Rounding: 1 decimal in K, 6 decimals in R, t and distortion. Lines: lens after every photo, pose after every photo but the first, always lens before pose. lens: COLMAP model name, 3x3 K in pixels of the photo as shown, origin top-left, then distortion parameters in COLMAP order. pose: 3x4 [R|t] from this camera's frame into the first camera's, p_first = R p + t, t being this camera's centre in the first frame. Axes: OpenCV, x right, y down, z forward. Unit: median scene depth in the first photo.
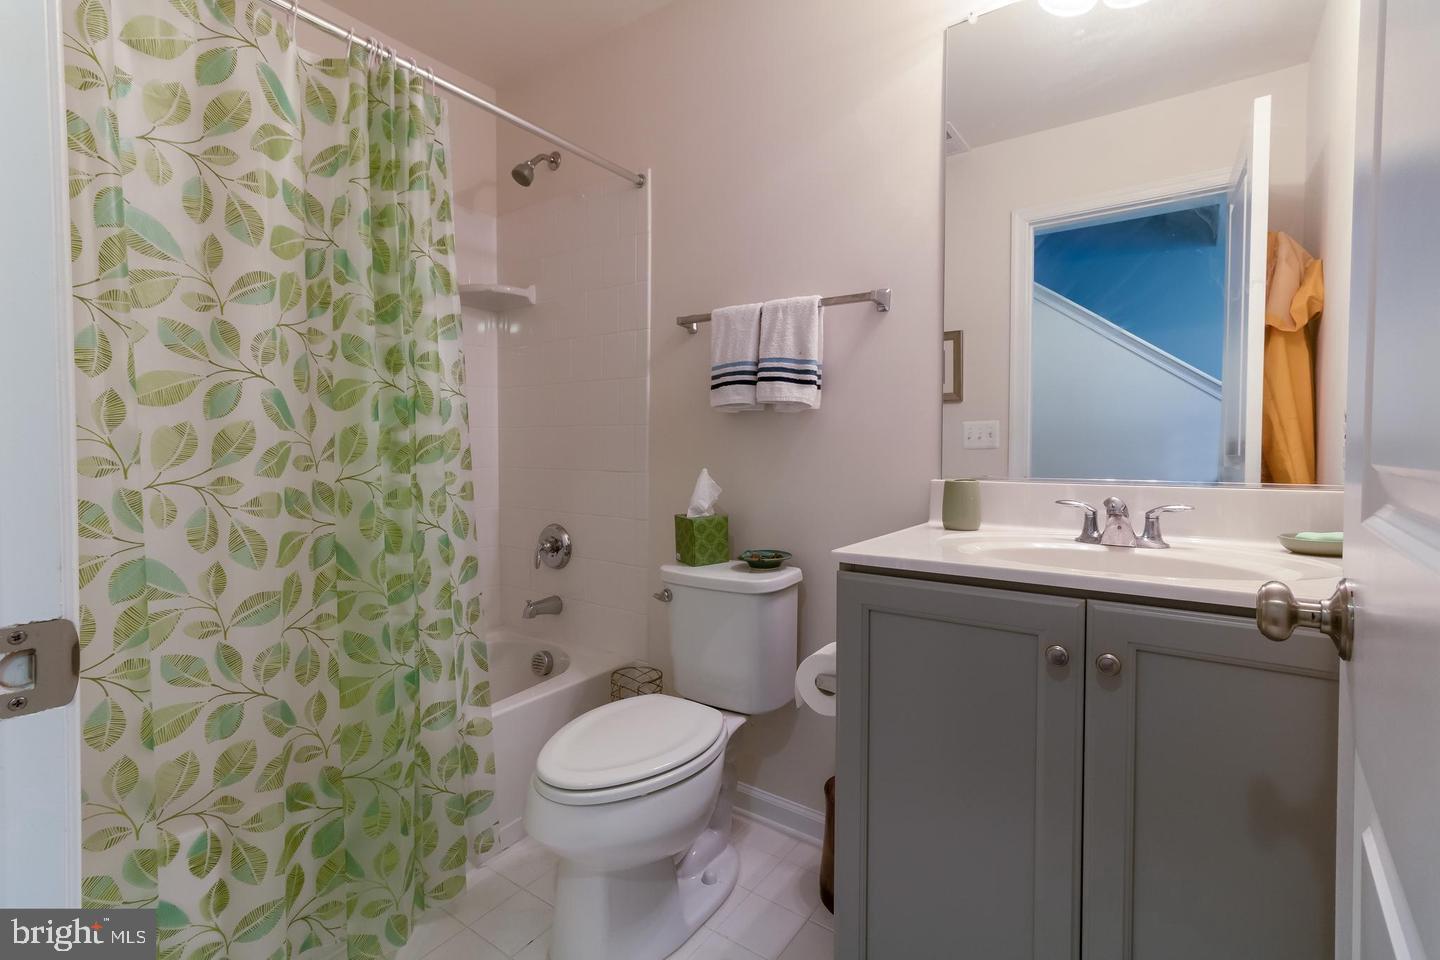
lens RADIAL K [[663.2, 0, 719.6], [0, 663.2, 458.4], [0, 0, 1]] dist [0.010112, 0.001362]
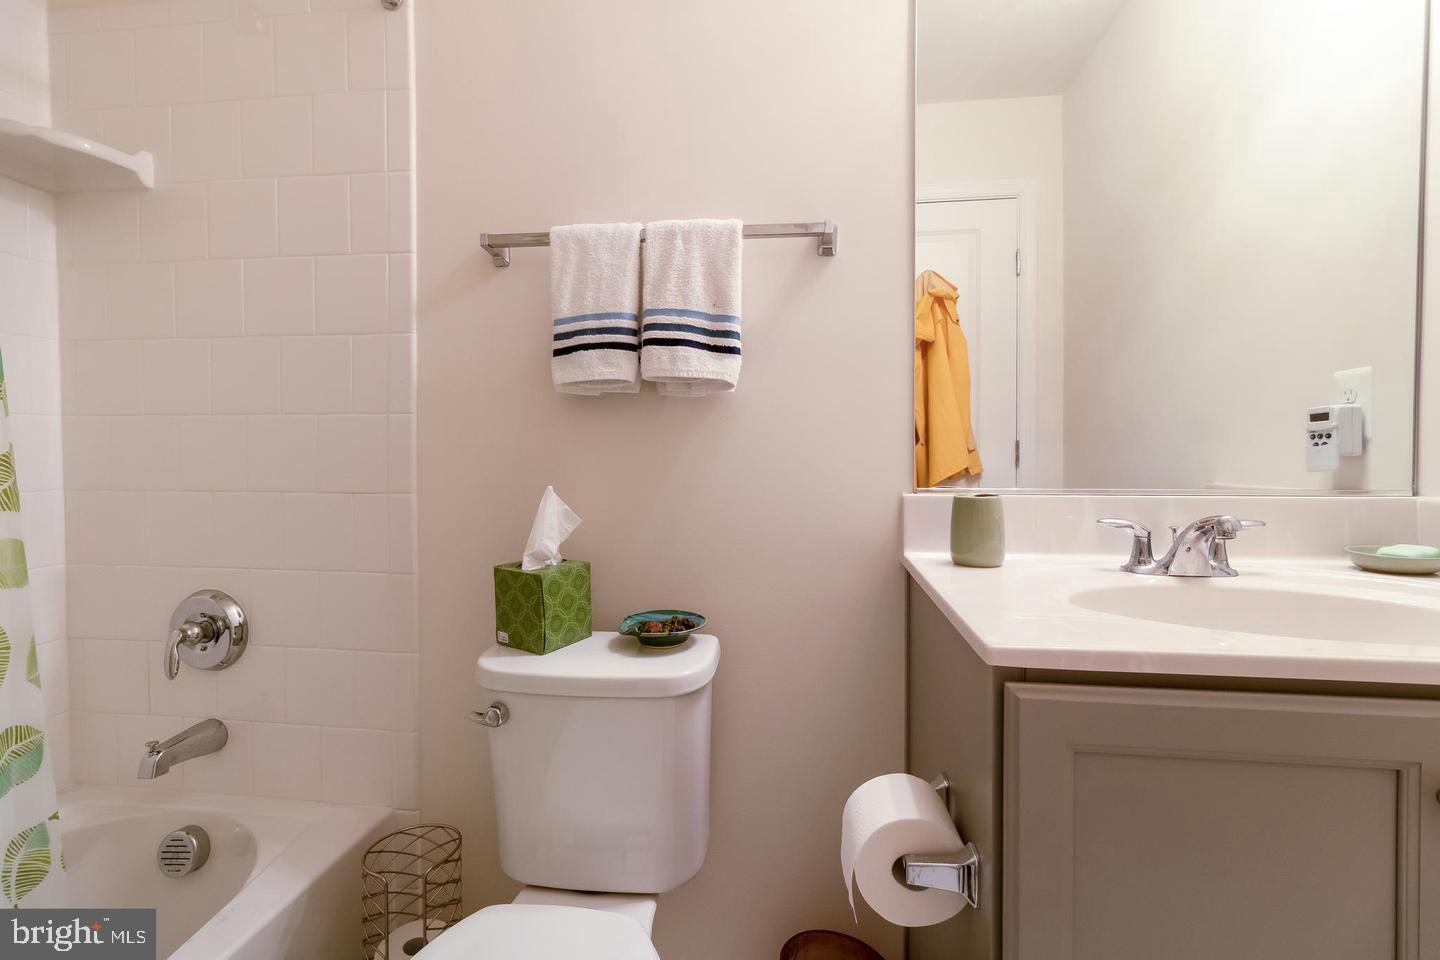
lens RADIAL K [[663.2, 0, 719.6], [0, 663.2, 458.4], [0, 0, 1]] dist [0.010112, 0.001362]
pose [[0.884293, -0.014314, 0.466713, -0.170983], [0.013487, 0.999896, 0.005112, -0.011129], [-0.466737, 0.001774, 0.884394, 0.403735]]
